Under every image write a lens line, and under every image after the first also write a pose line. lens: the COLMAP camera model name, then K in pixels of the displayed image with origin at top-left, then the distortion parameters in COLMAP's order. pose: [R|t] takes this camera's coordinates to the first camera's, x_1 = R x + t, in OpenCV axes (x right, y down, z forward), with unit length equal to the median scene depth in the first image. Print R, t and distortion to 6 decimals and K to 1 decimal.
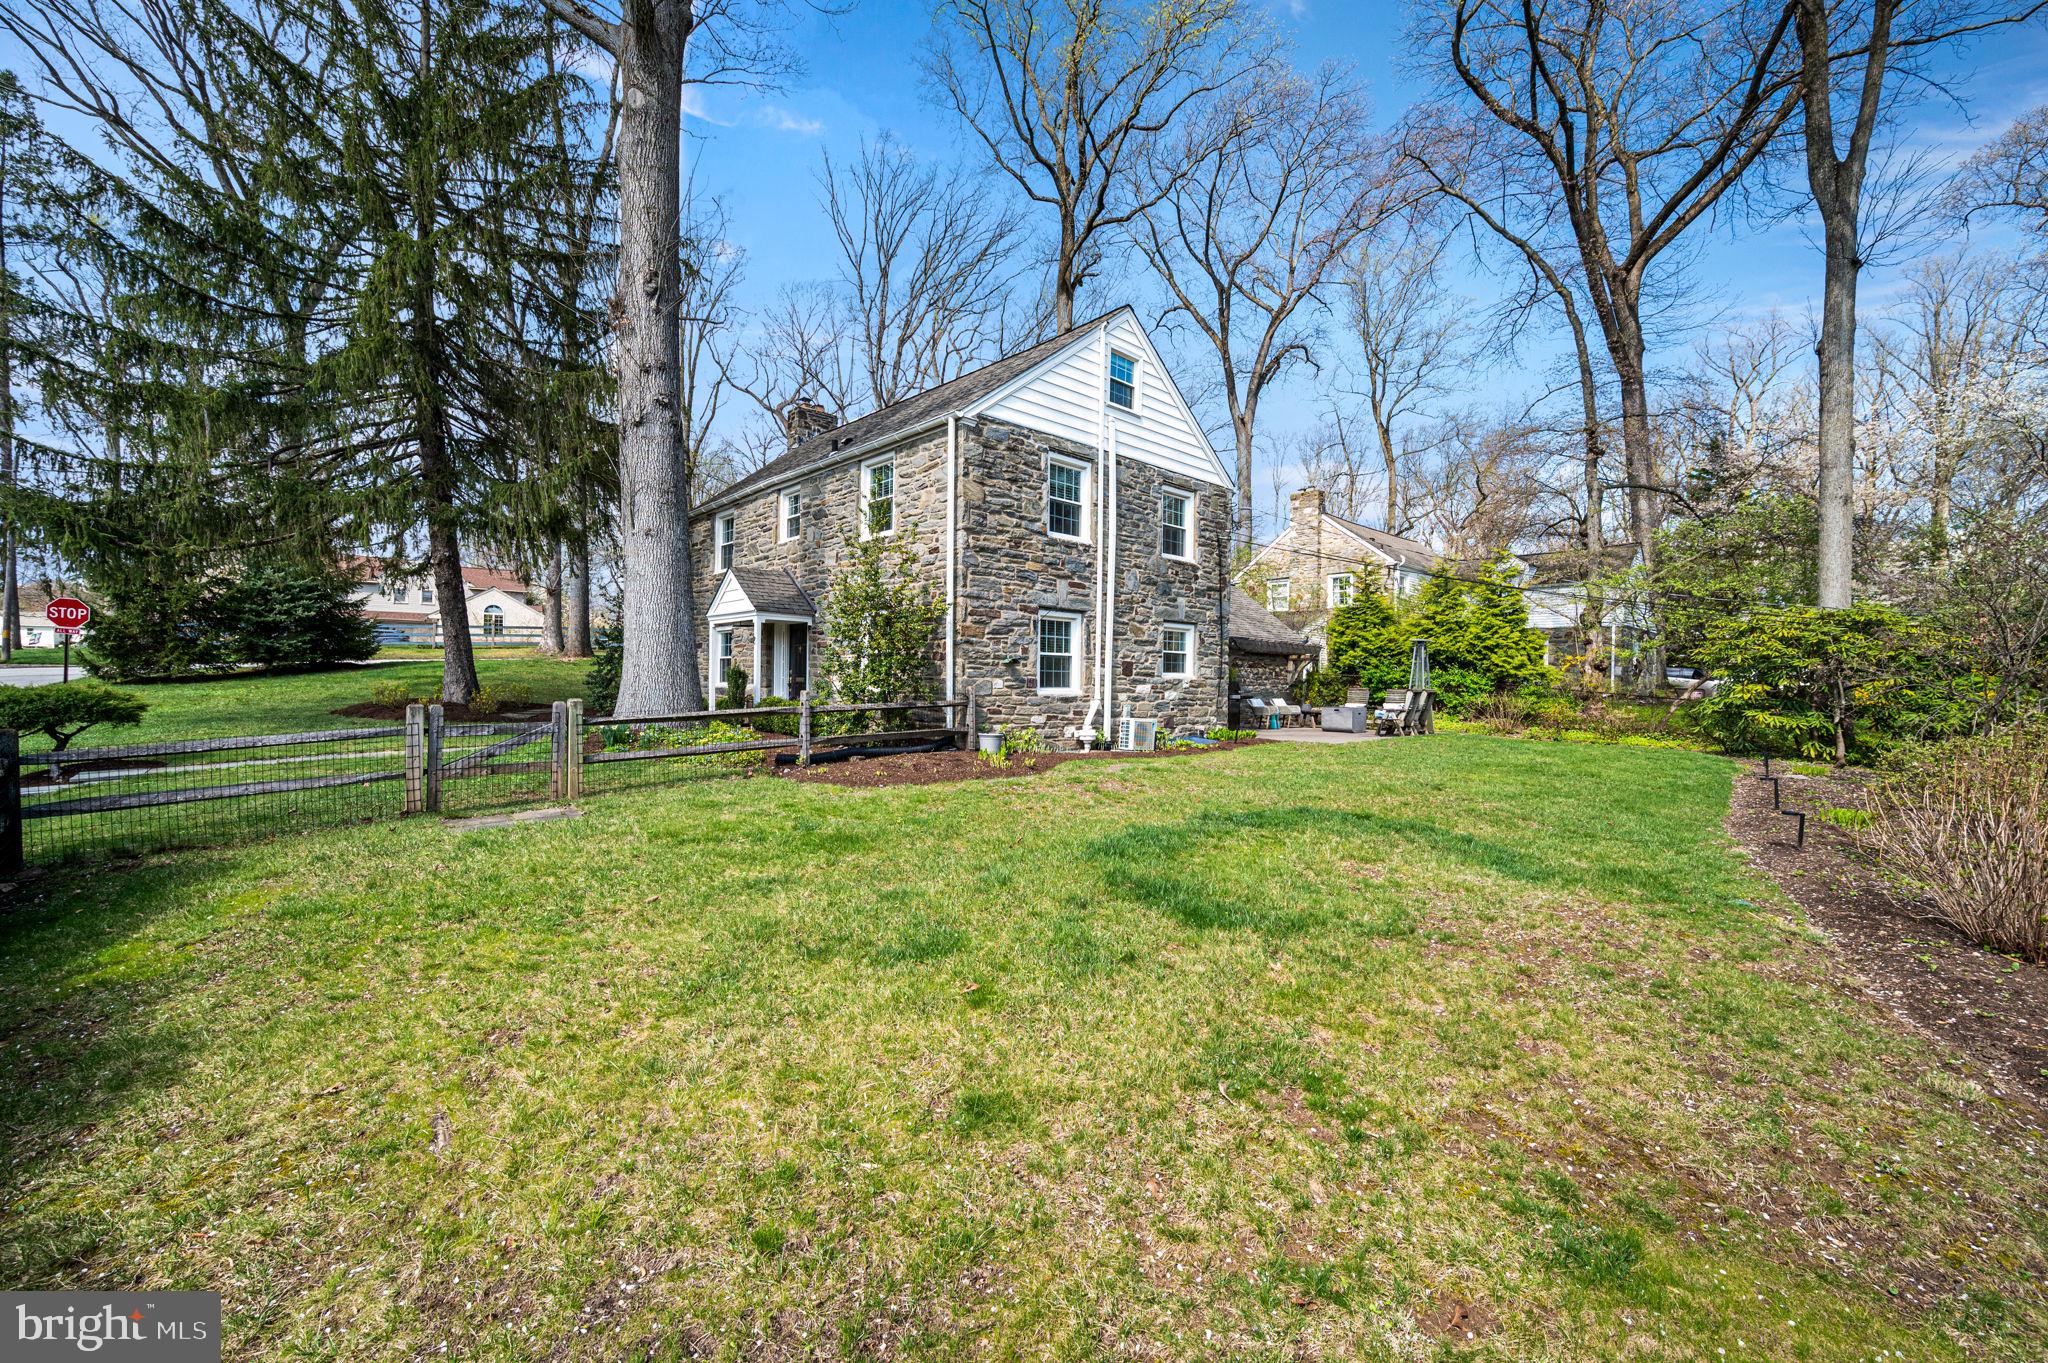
lens RADIAL K [[849.1, 0, 1007.8], [0, 849.1, 688.4], [0, 0, 1]] dist [0.000259, -0.000398]
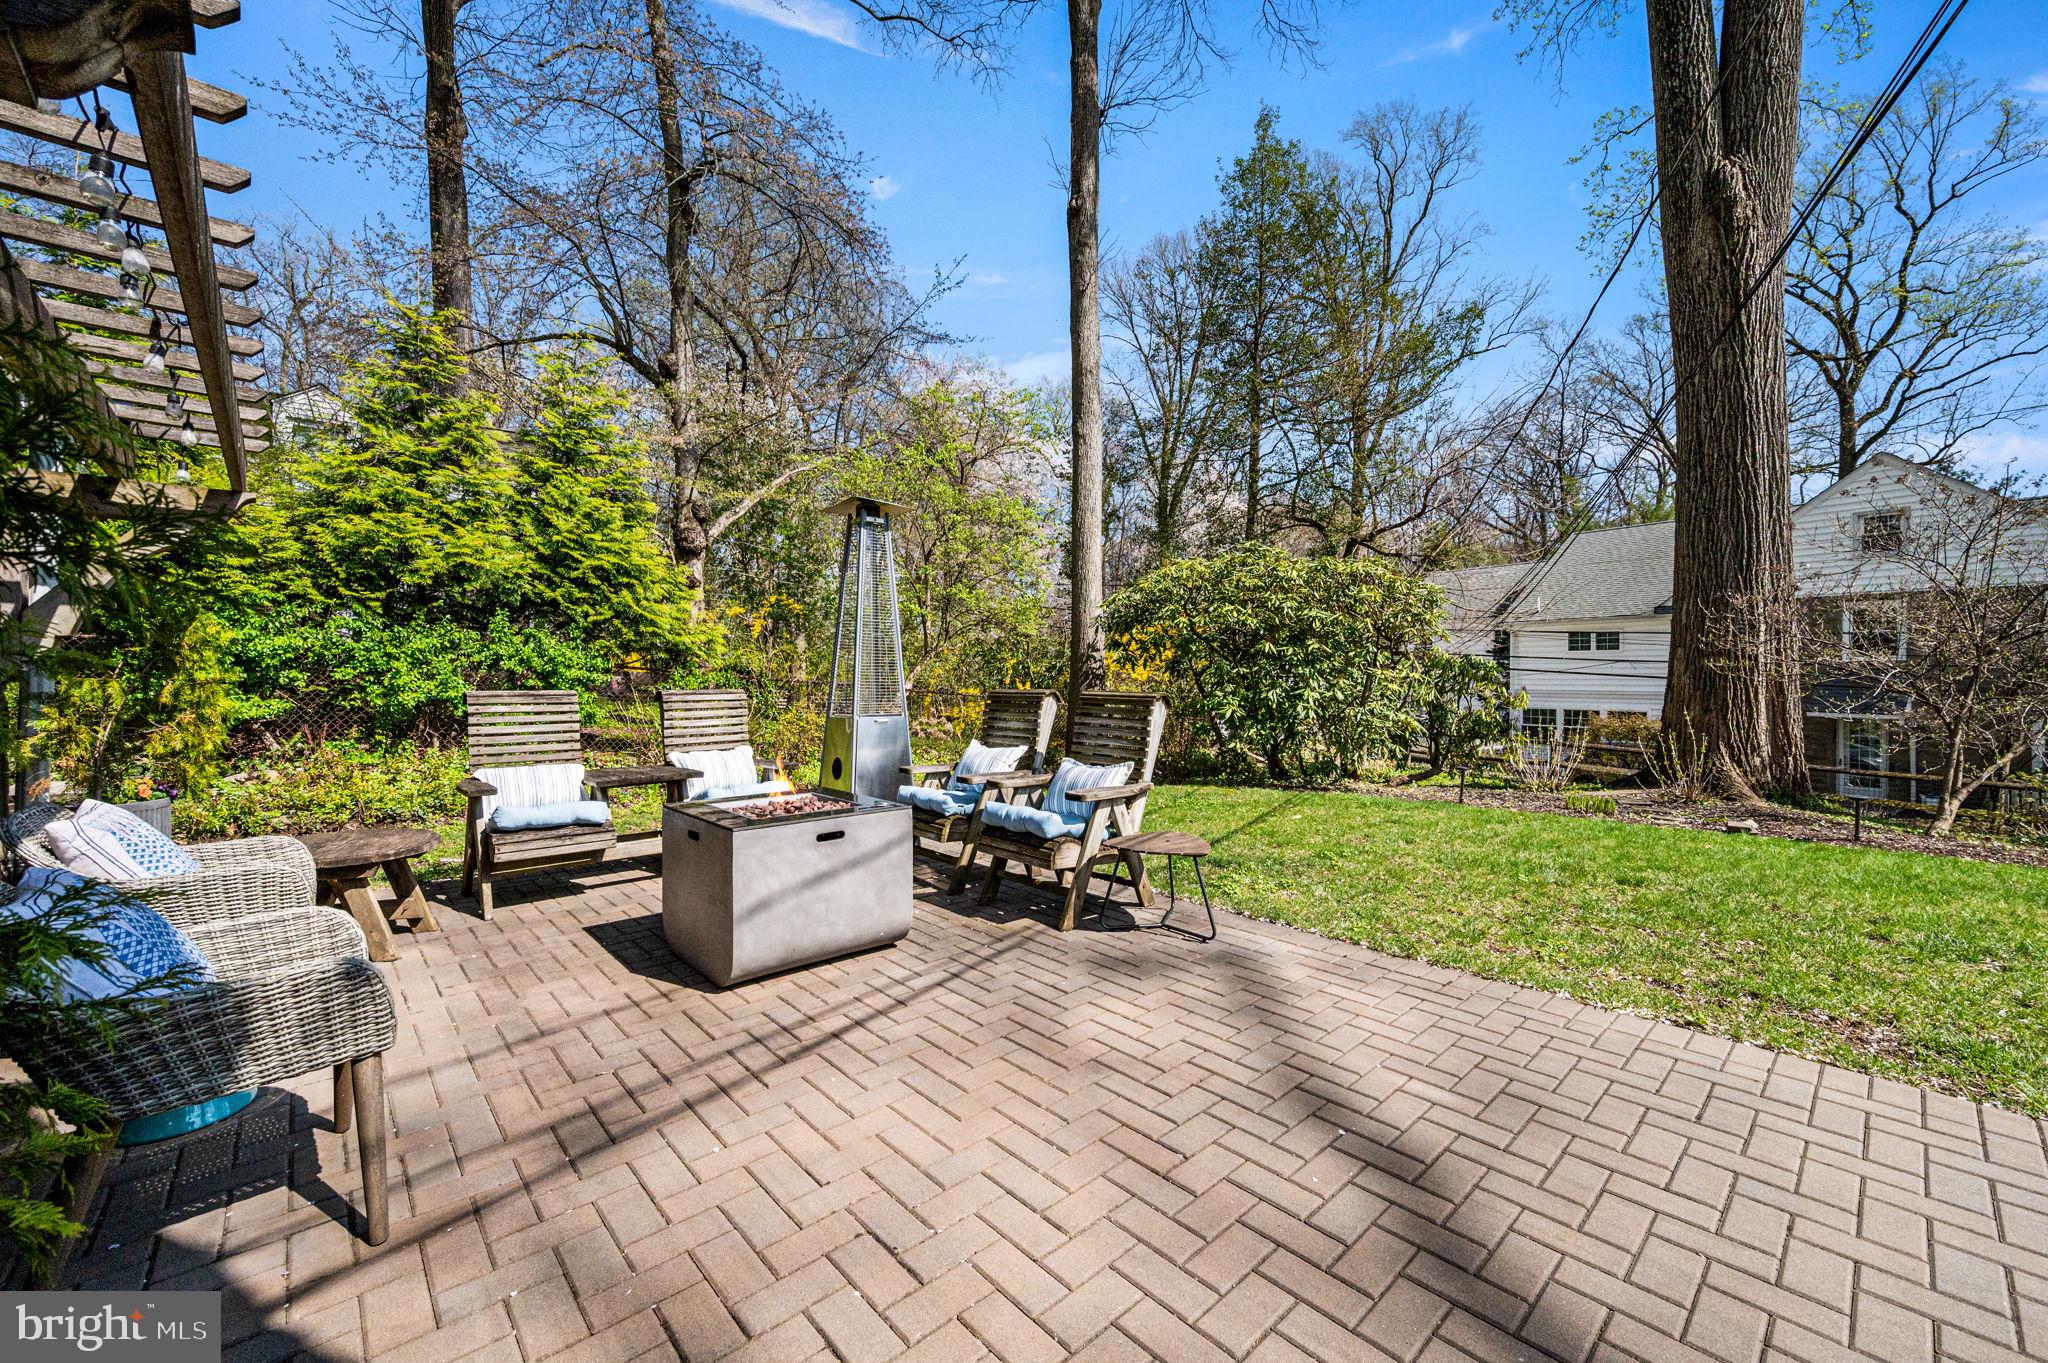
lens RADIAL K [[809.2, 0, 1024.0], [0, 809.2, 681.5], [0, 0, 1]] dist [0.000494, -0.000074]
pose [[0.010202, -0.025311, 0.999628, 0.297642], [0.011743, 0.999614, 0.025191, -0.008586], [-0.999879, 0.011482, 0.010495, 1.209397]]
